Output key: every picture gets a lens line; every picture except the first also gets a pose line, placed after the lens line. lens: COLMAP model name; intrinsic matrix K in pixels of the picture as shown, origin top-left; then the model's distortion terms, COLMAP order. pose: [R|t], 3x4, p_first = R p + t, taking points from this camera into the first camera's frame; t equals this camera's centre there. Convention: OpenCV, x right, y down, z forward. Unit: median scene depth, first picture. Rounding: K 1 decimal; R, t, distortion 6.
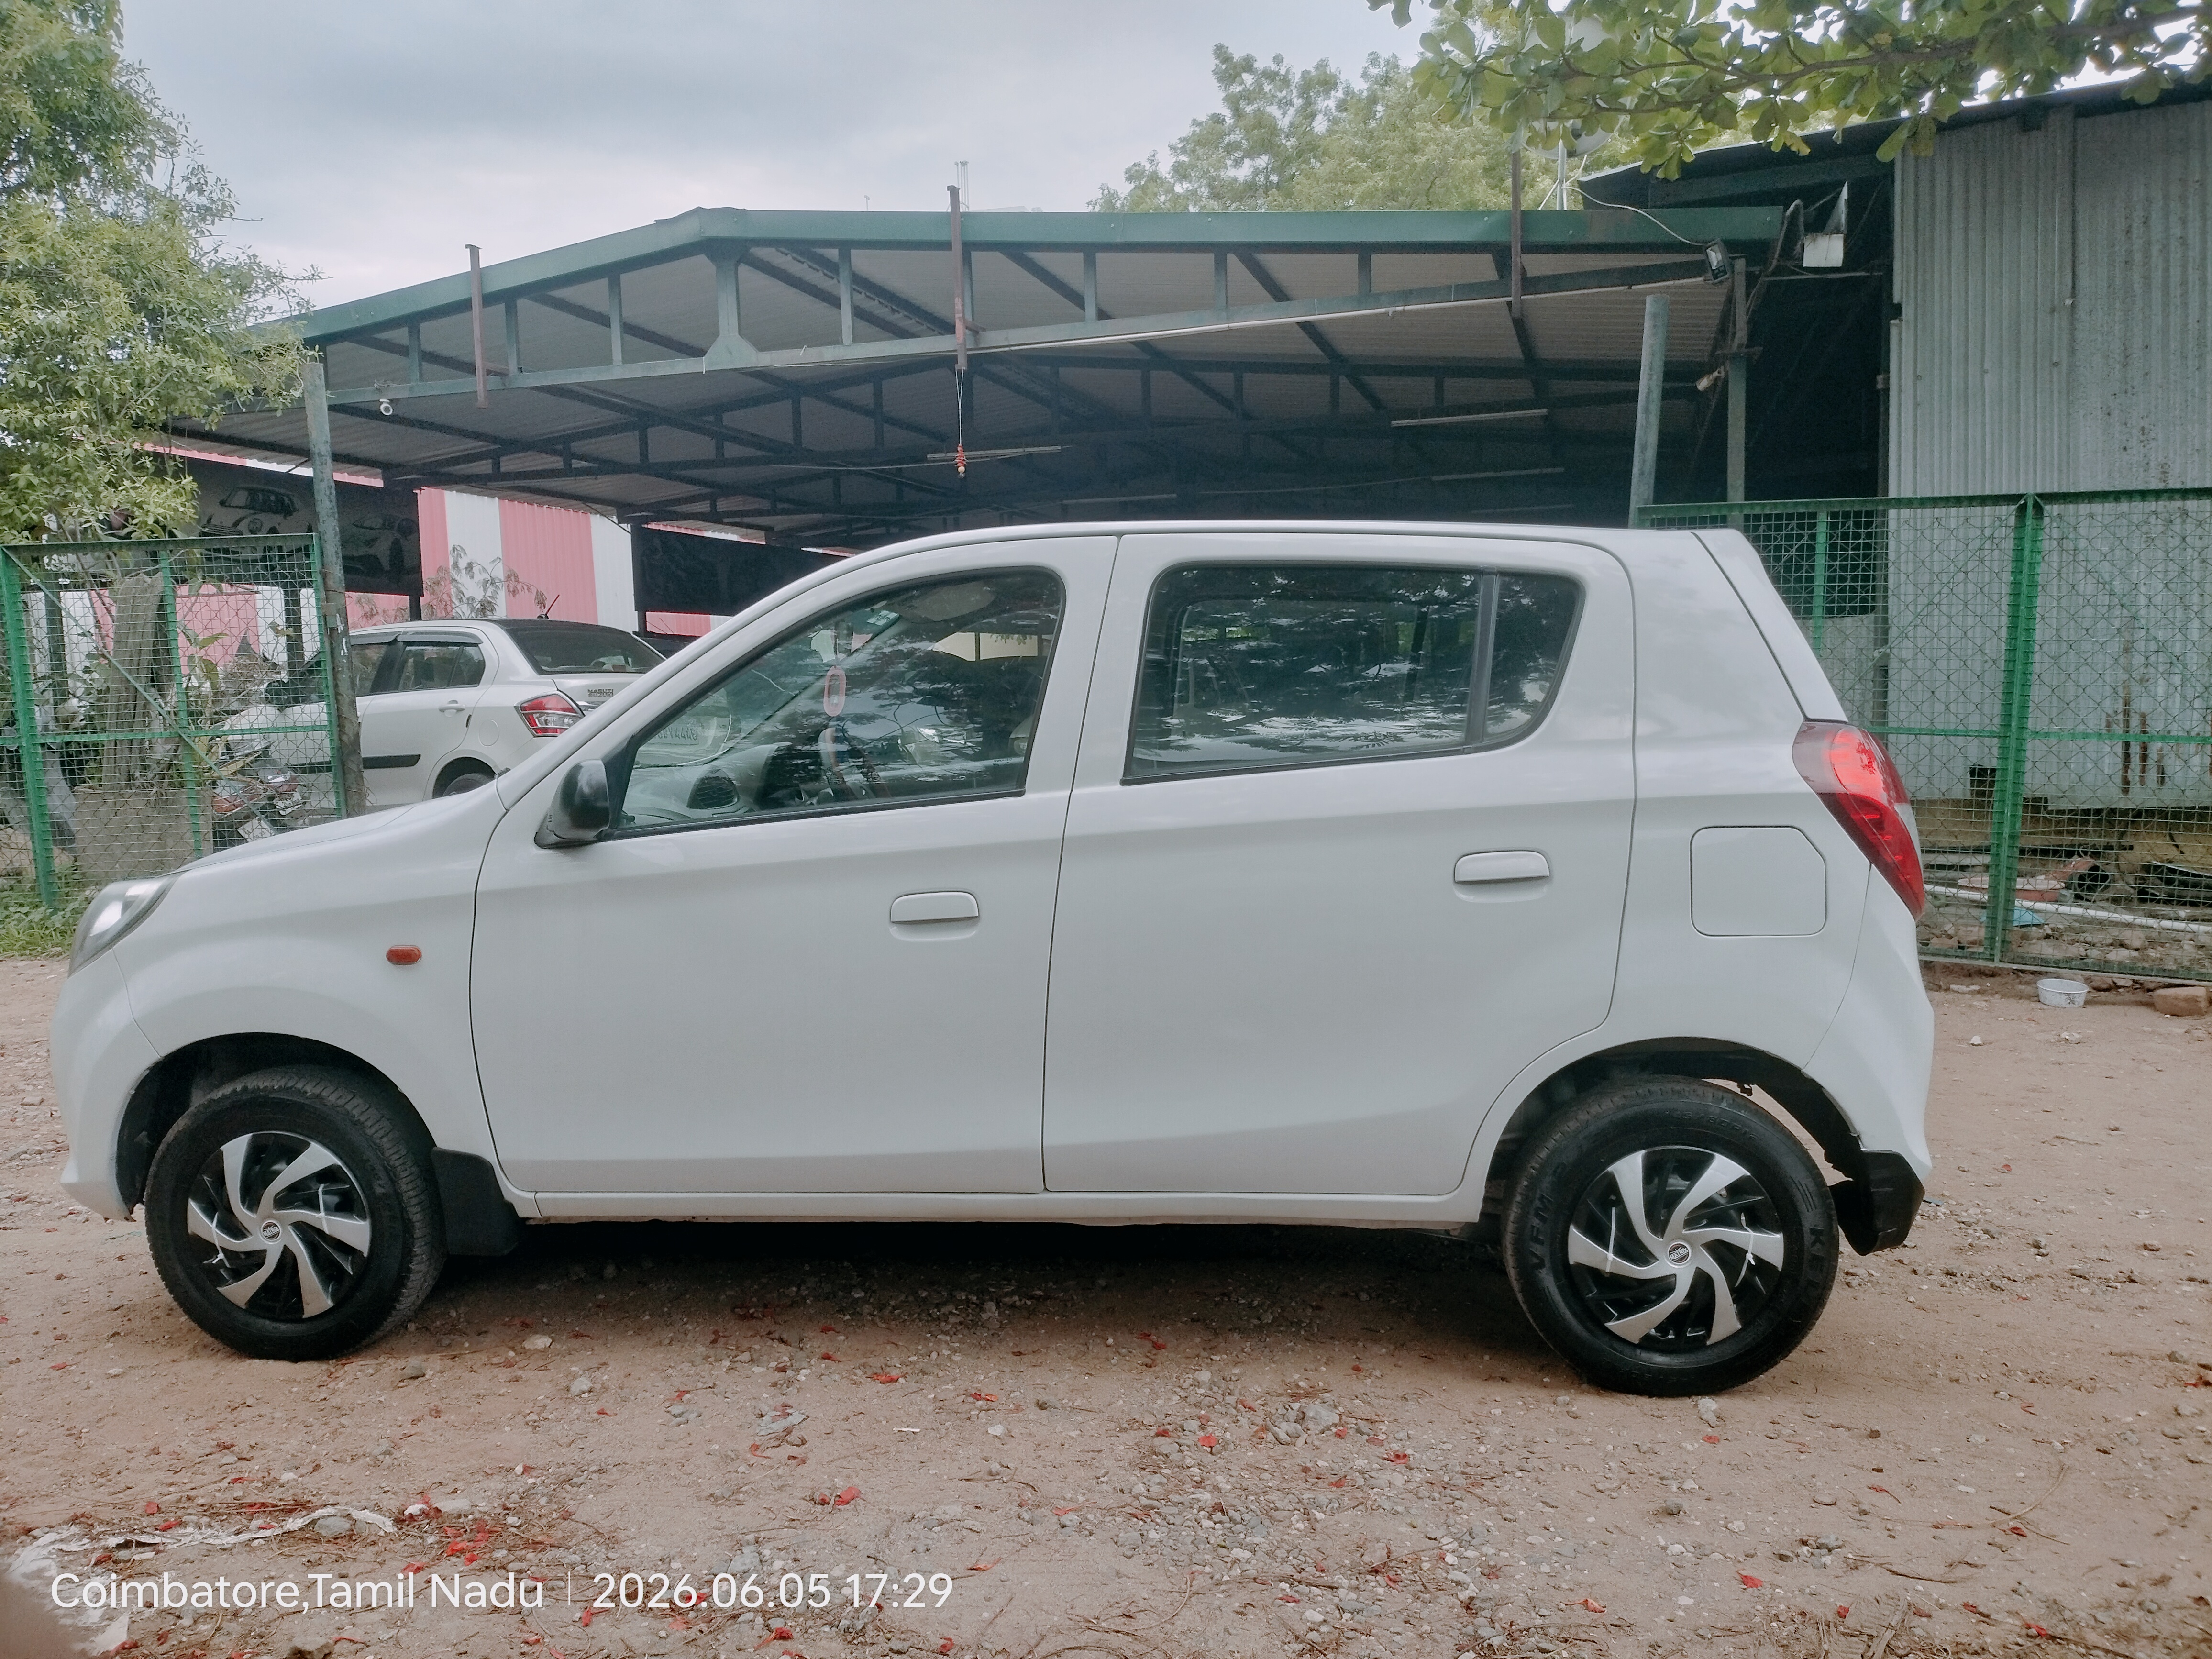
lens RADIAL K [[1700.2, 0, 1118.8], [0, 1700.2, 822.5], [0, 0, 1]] dist [0.029986, -0.039688]
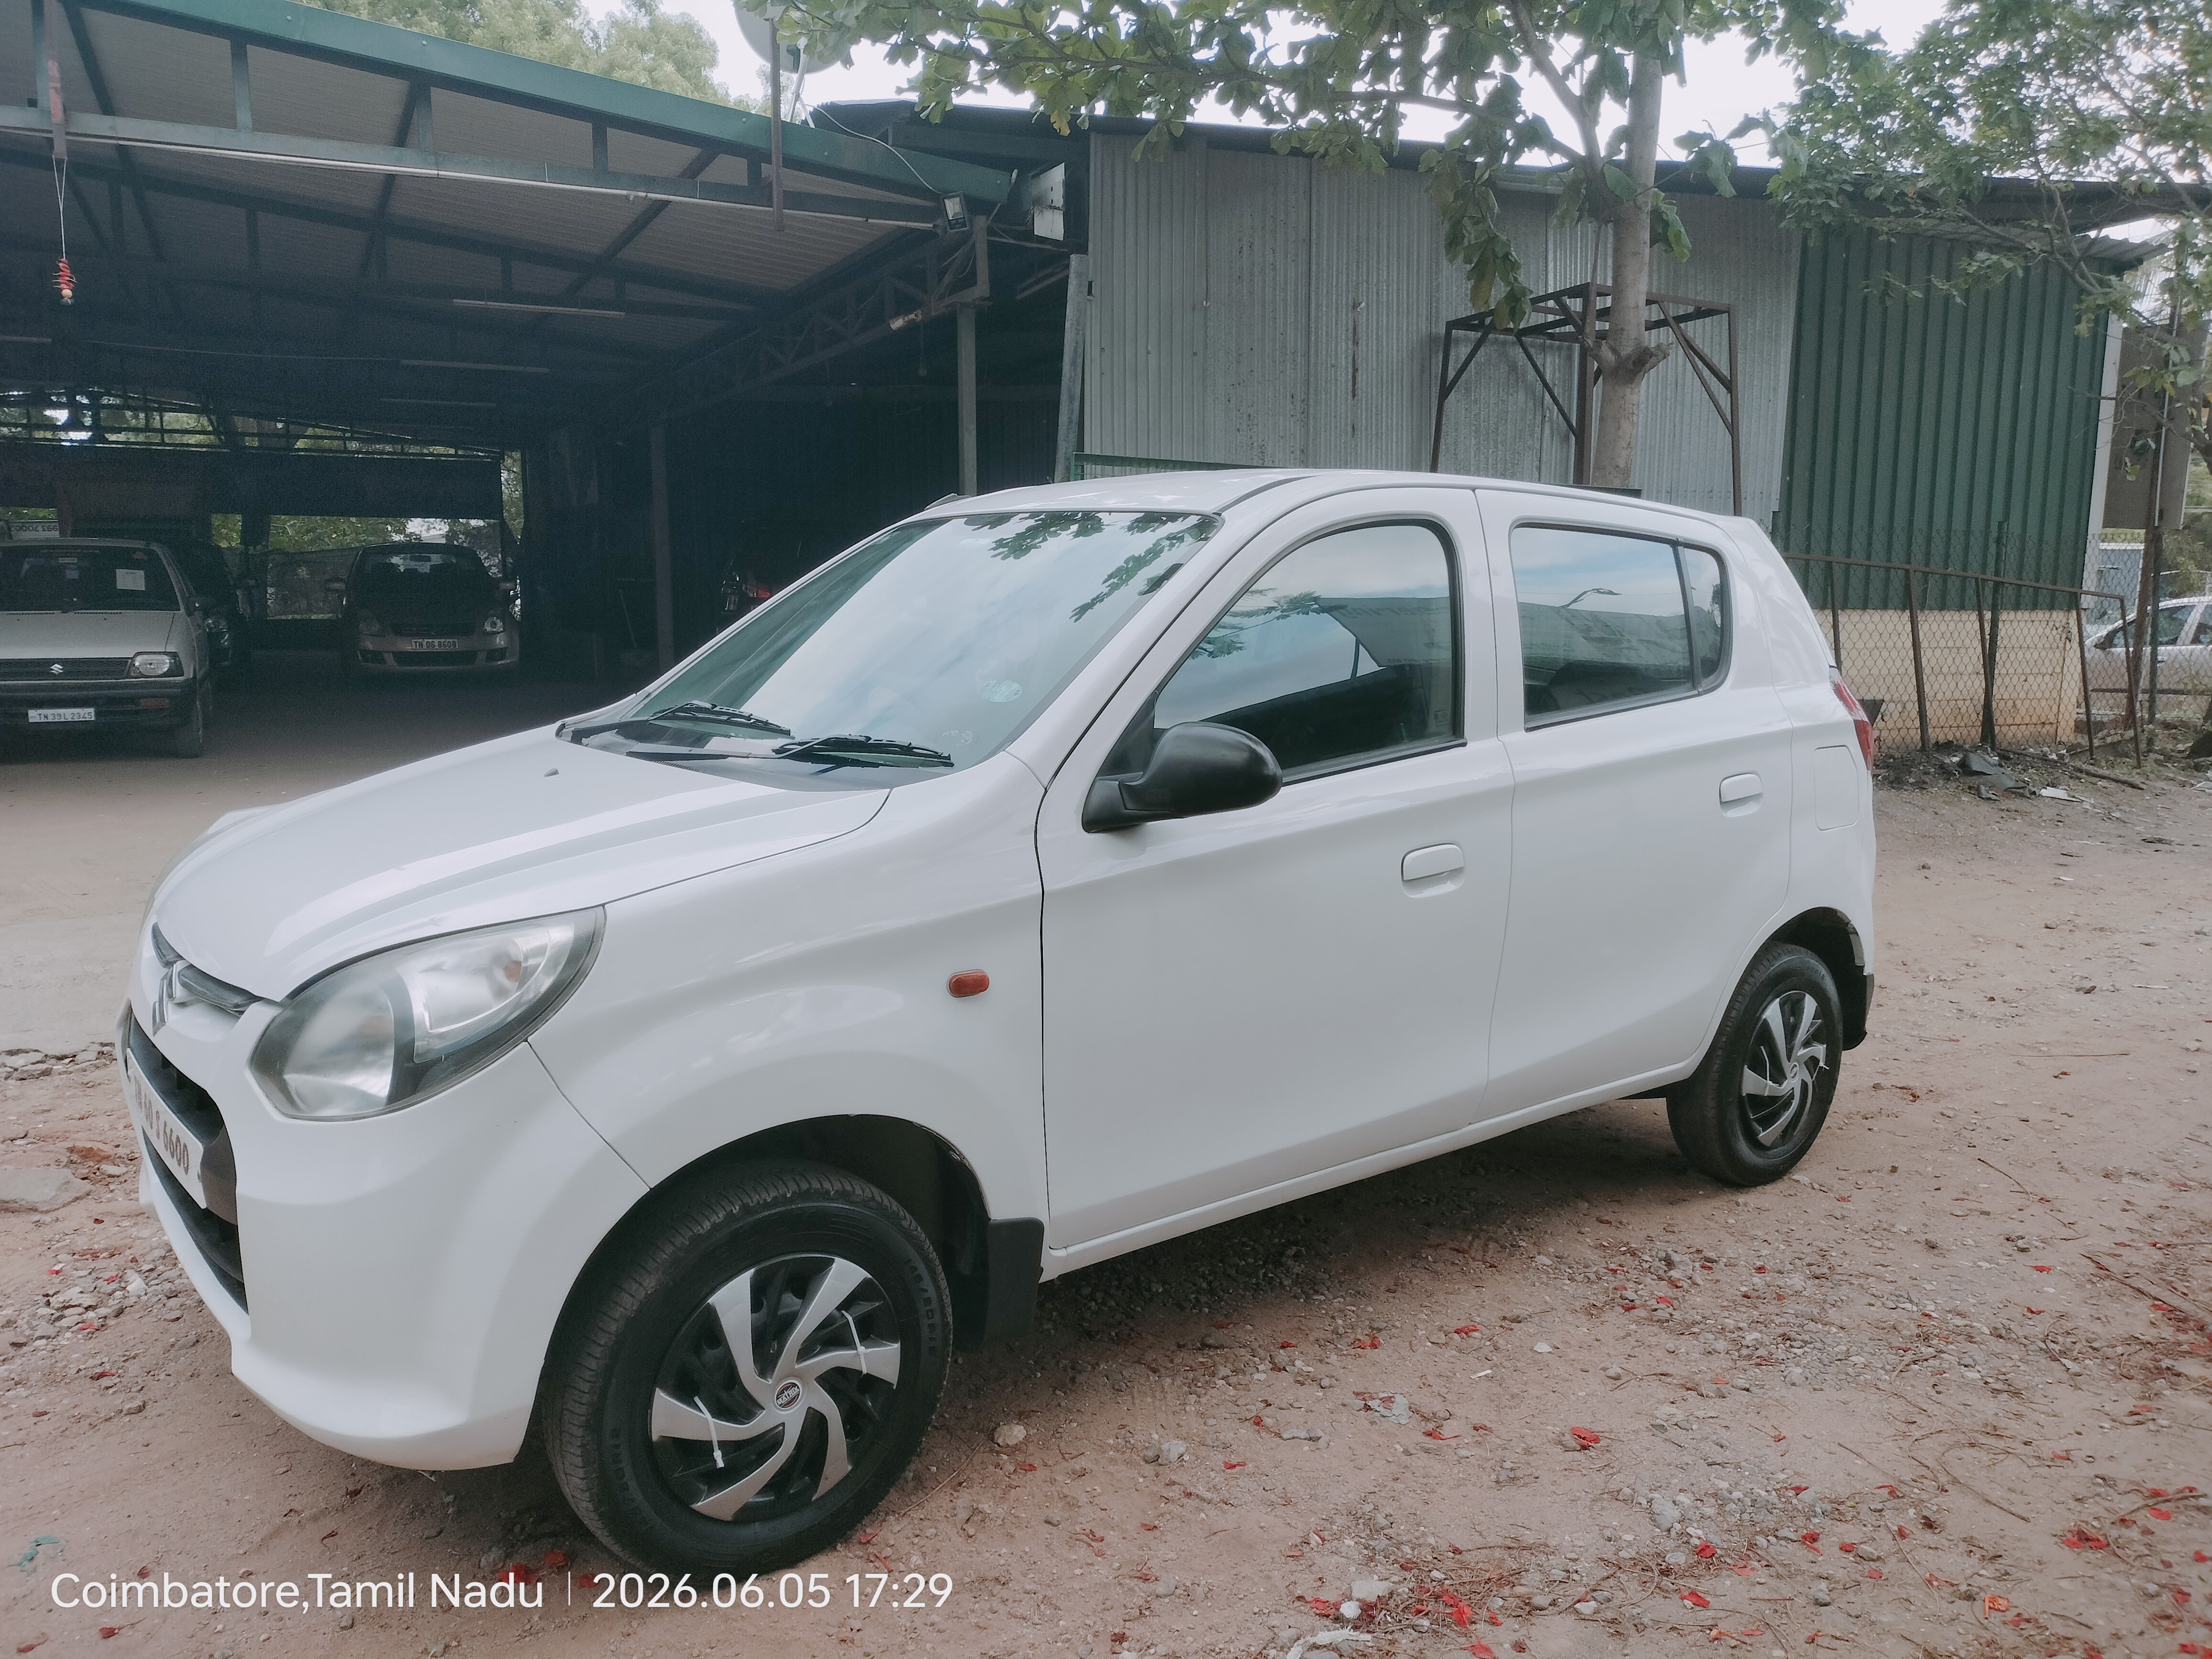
lens RADIAL K [[1700.2, 0, 1110.4], [0, 1700.2, 845.0], [0, 0, 1]] dist [0.029986, -0.039688]
pose [[0.703865, -0.079358, 0.705887, -0.891021], [0.032111, 0.996279, 0.079985, -0.042448], [-0.709608, -0.033632, 0.703794, 0.414051]]
